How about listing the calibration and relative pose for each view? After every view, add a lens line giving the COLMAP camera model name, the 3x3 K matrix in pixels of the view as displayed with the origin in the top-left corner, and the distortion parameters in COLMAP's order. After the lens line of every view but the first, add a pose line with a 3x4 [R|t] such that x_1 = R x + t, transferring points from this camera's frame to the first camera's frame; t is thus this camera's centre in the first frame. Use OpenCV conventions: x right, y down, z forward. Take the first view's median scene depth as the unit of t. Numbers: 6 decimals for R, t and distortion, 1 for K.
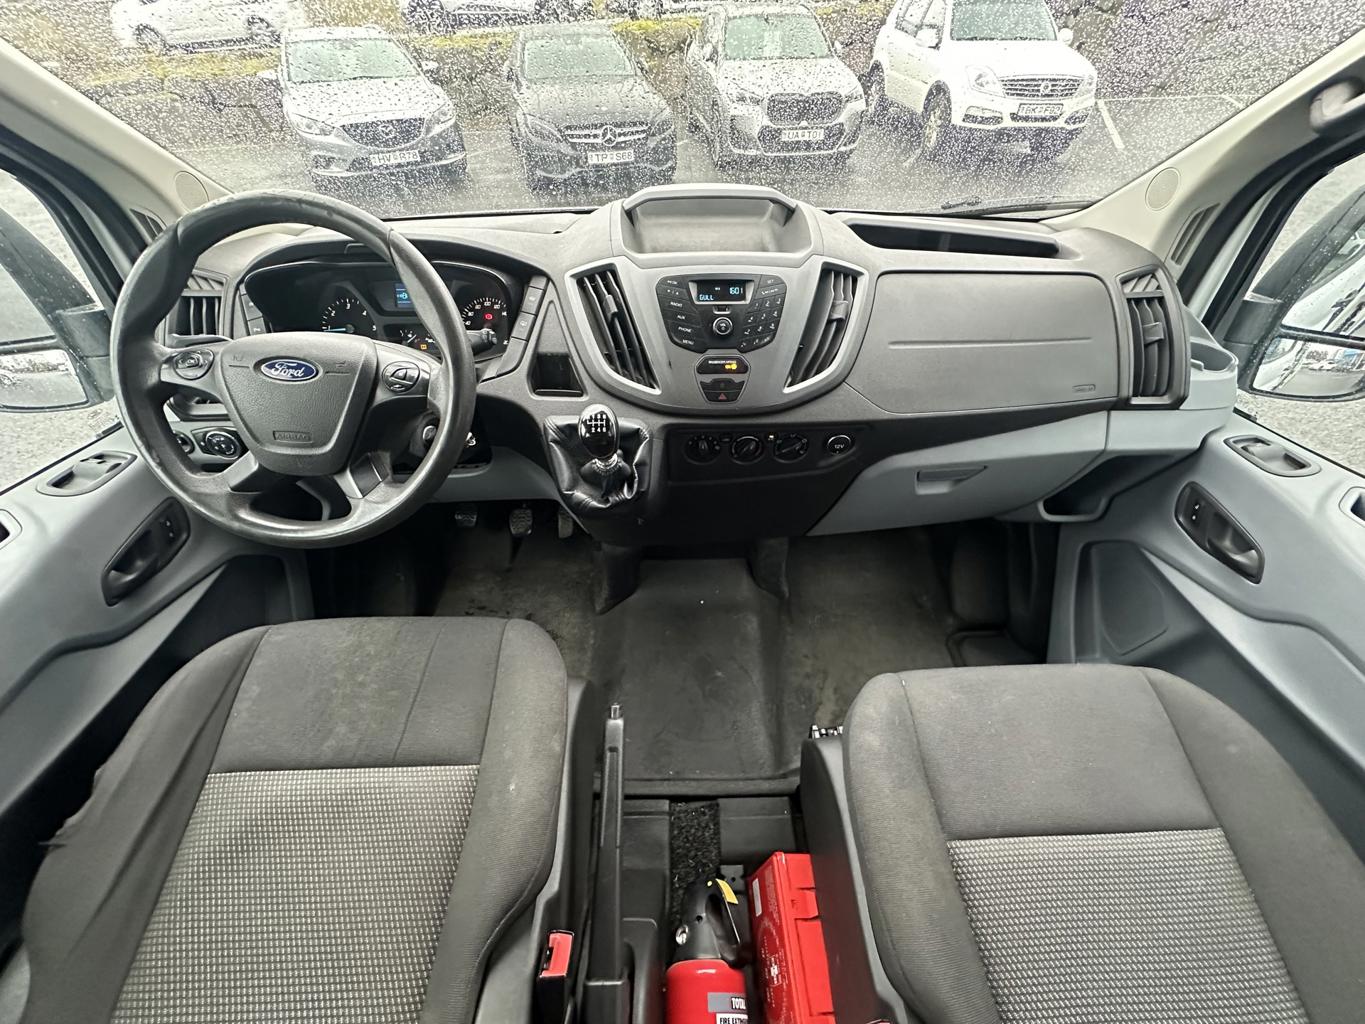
lens RADIAL K [[553.5, 0, 691.5], [0, 553.5, 515.3], [0, 0, 1]] dist [-0.001776, -0.000332]
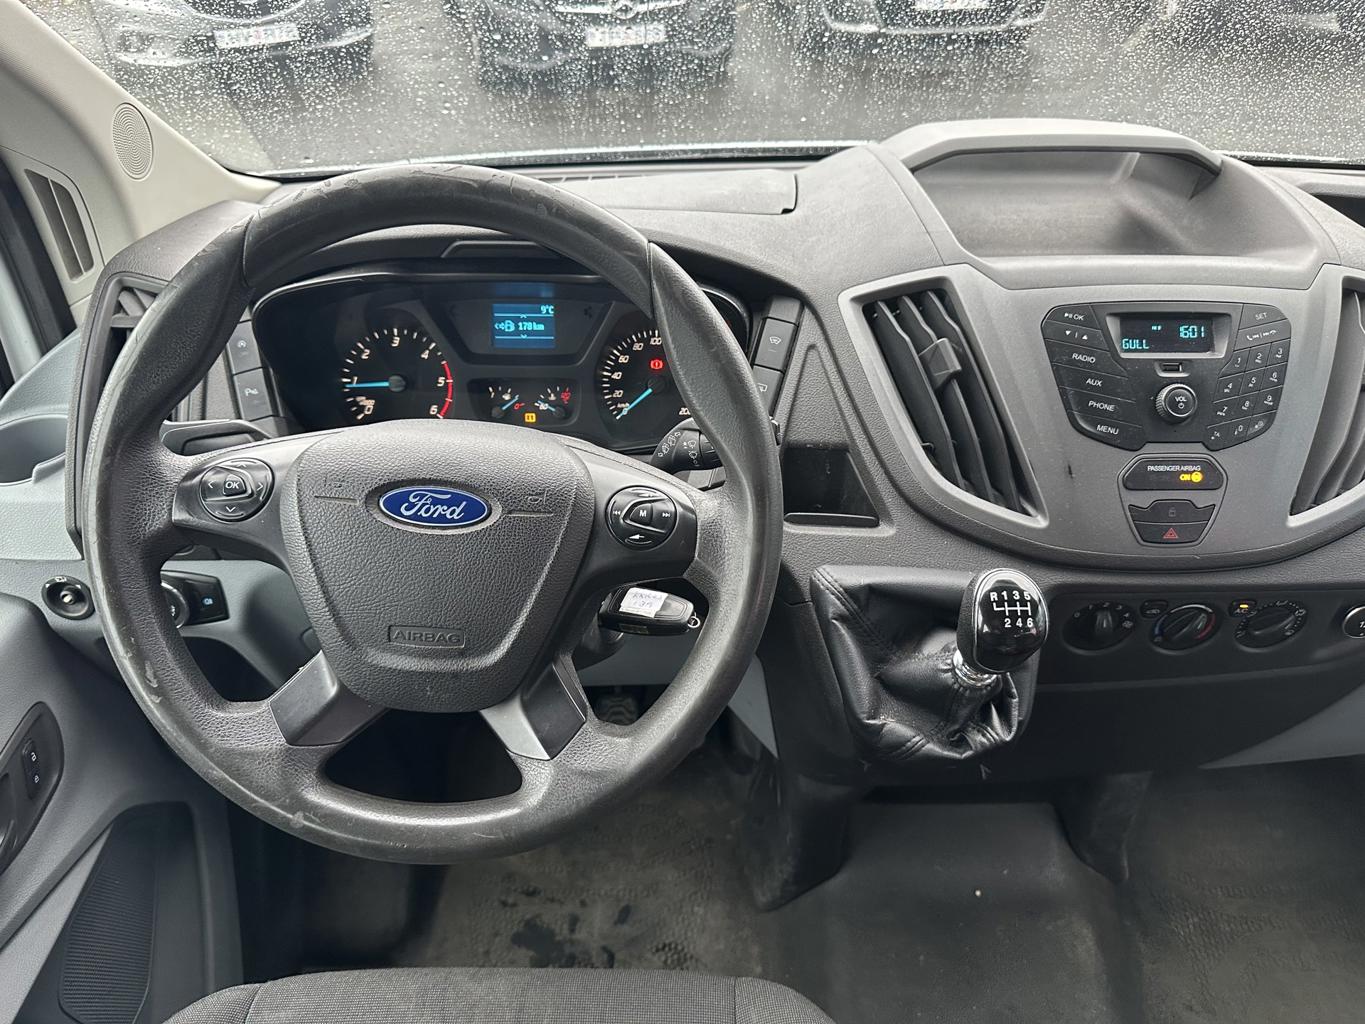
lens RADIAL K [[972.1, 0, 639.1], [0, 972.1, 513.9], [0, 0, 1]] dist [0.084732, -0.126782]
pose [[0.999866, 0.010790, -0.012315, -0.417039], [-0.012076, 0.993907, -0.109554, -0.126407], [0.011058, 0.109688, 0.993905, 0.092120]]
